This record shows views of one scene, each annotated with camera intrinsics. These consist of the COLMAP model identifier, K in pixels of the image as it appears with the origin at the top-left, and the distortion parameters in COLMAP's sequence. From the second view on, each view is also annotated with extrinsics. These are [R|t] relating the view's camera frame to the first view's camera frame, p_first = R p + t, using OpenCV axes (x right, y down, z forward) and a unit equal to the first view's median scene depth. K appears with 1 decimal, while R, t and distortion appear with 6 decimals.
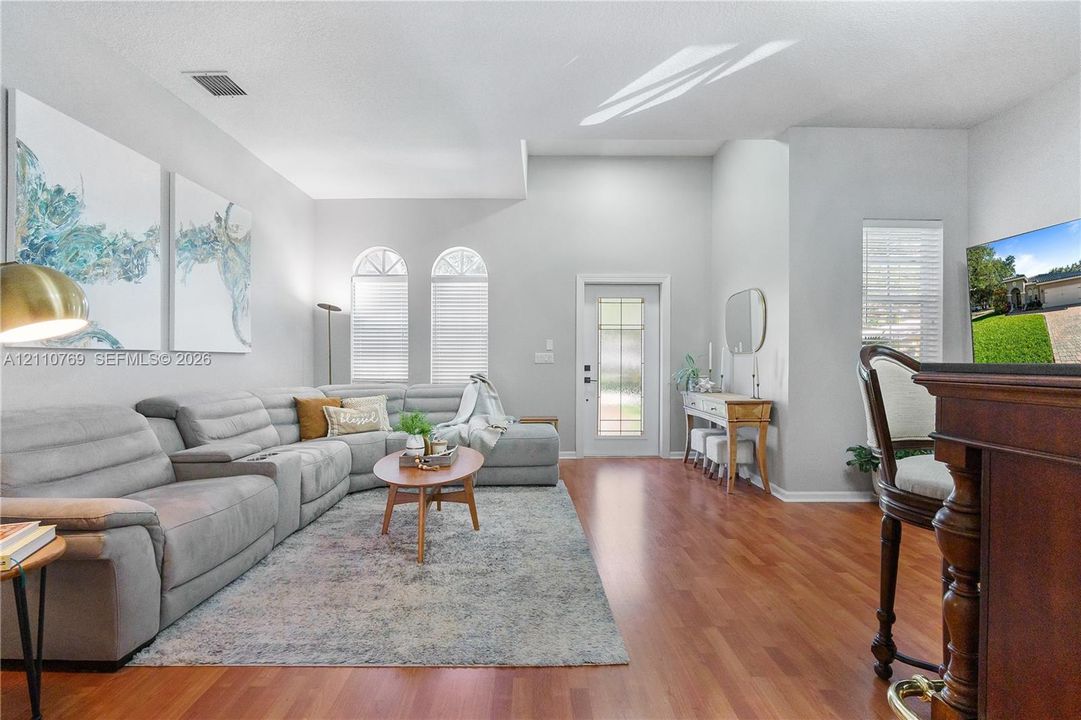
lens RADIAL K [[499.2, 0, 537.6], [0, 499.2, 354.3], [0, 0, 1]] dist [0.000471, 0.000322]
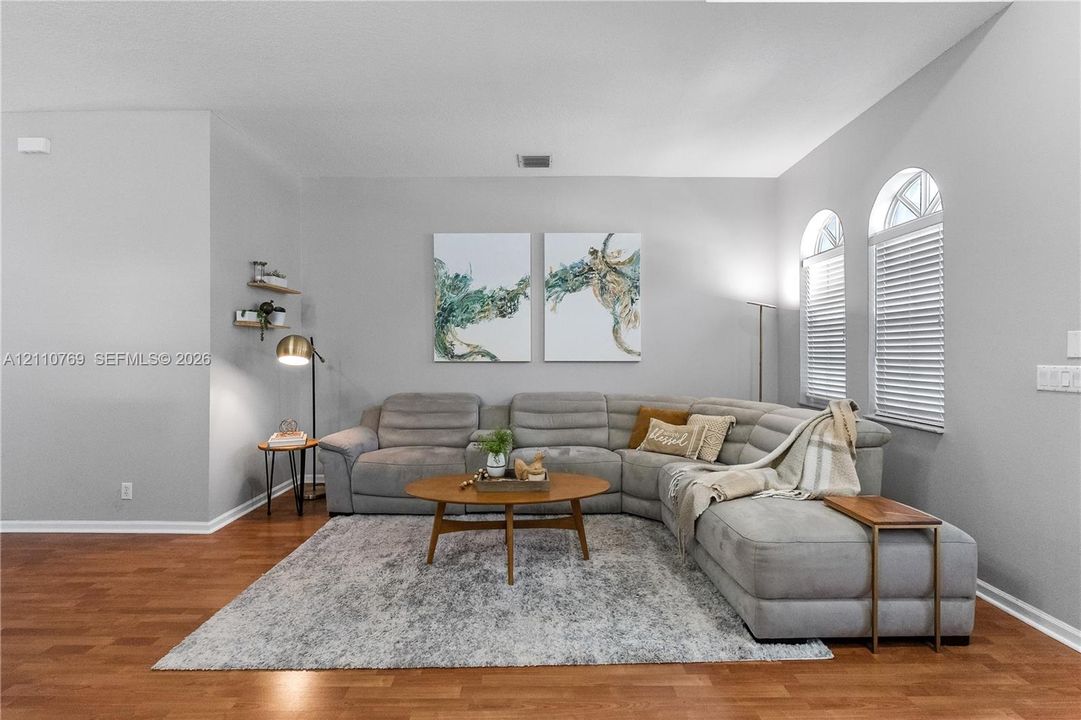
lens RADIAL K [[499.2, 0, 537.6], [0, 499.2, 354.3], [0, 0, 1]] dist [0.000471, 0.000322]
pose [[-0.010561, 0.002603, -0.999941, 0.596889], [0.013532, 0.999905, 0.002460, -0.026563], [0.999853, -0.013506, -0.010595, 0.888984]]
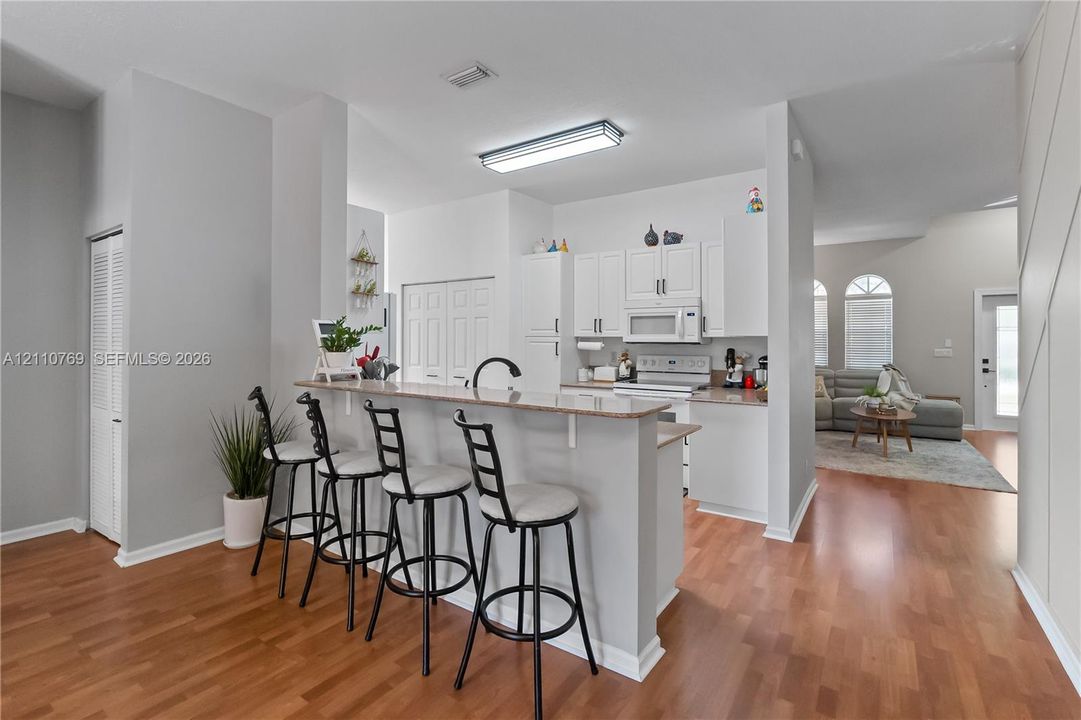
lens RADIAL K [[531.5, 0, 534.7], [0, 531.5, 338.2], [0, 0, 1]] dist [-0.002853, -0.000303]
pose [[0.833533, -0.001232, -0.552468, -0.163573], [0.007179, 0.999937, 0.008601, -0.074324], [0.552423, -0.011135, 0.833490, -1.135028]]
